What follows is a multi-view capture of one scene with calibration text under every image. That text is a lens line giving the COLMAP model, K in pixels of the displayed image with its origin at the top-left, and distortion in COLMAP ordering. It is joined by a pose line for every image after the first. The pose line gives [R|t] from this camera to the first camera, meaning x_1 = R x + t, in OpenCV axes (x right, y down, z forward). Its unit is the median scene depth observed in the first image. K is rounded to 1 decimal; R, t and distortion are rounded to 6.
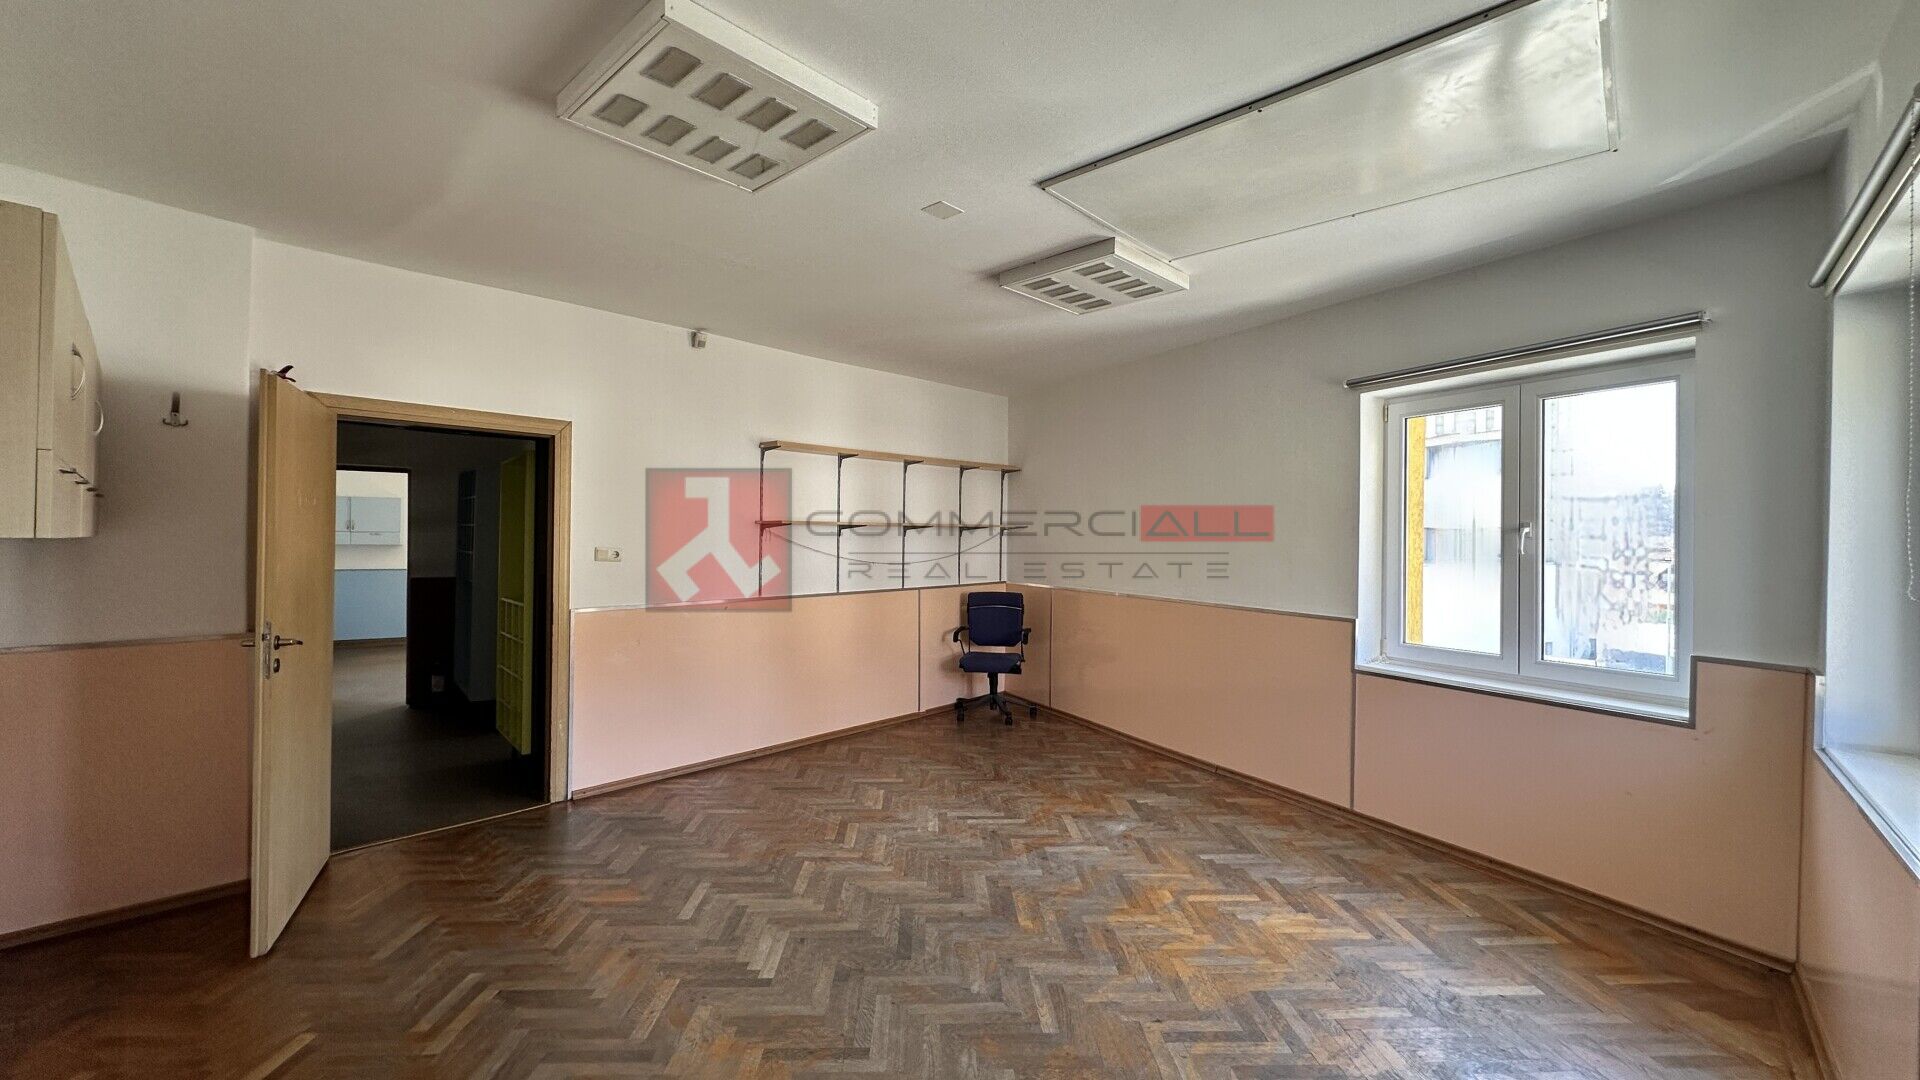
lens RADIAL K [[758.9, 0, 949.6], [0, 758.9, 539.4], [0, 0, 1]] dist [-0.001872, -0.000106]
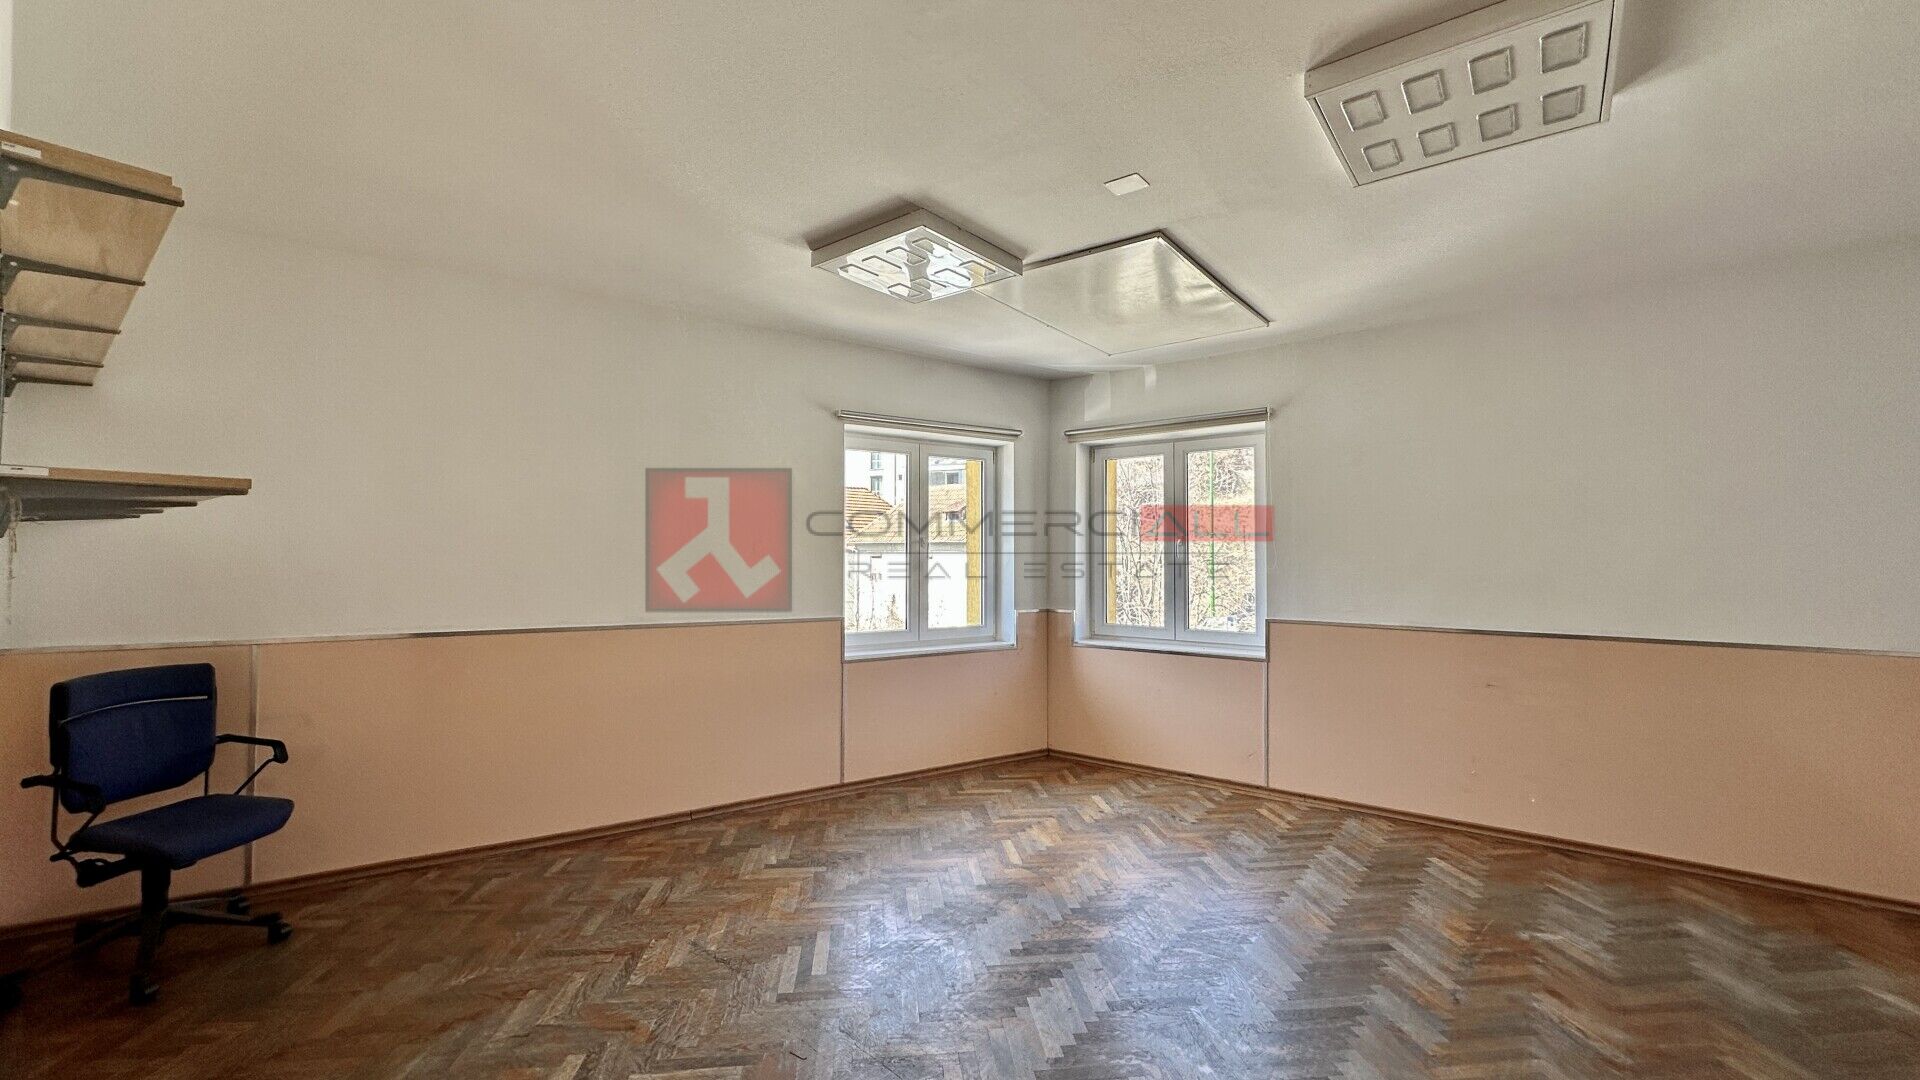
lens RADIAL K [[754.1, 0, 954.4], [0, 754.1, 546.2], [0, 0, 1]] dist [0.001678, 0.000090]
pose [[-0.073832, 0.009761, 0.997223, -0.657516], [0.003398, 0.999949, -0.009536, 0.008585], [-0.997265, 0.002684, -0.073861, 0.958349]]
